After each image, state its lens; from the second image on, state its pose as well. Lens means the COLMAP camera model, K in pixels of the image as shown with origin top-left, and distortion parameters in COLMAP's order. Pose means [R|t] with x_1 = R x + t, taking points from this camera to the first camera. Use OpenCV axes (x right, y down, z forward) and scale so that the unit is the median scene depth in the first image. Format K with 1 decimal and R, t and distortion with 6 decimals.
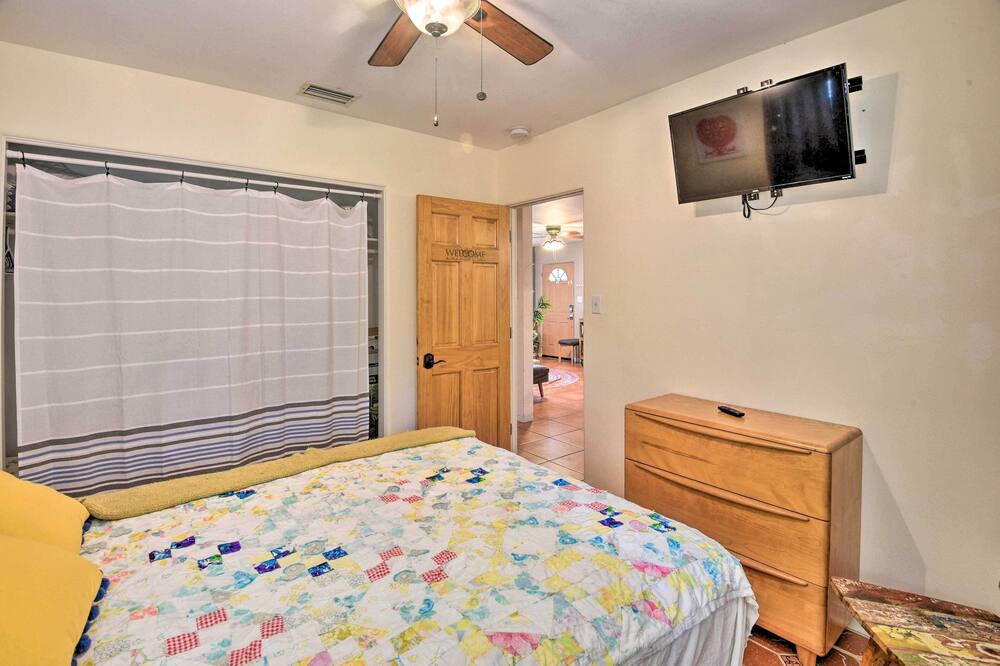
lens RADIAL K [[482.0, 0, 494.9], [0, 482.0, 305.3], [0, 0, 1]] dist [-0.013643, -0.012372]
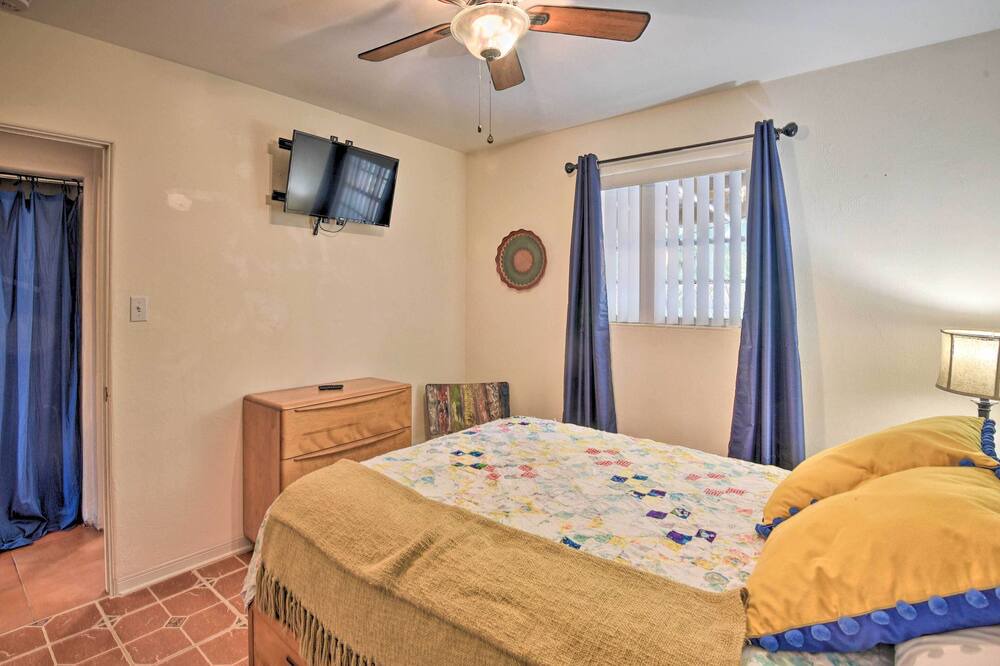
lens RADIAL K [[482.0, 0, 494.9], [0, 482.0, 305.3], [0, 0, 1]] dist [-0.013643, -0.012372]
pose [[-0.216096, -0.018462, 0.976197, -1.571615], [0.025854, 0.999362, 0.024624, -0.025667], [-0.976030, 0.030560, -0.215481, 1.602032]]
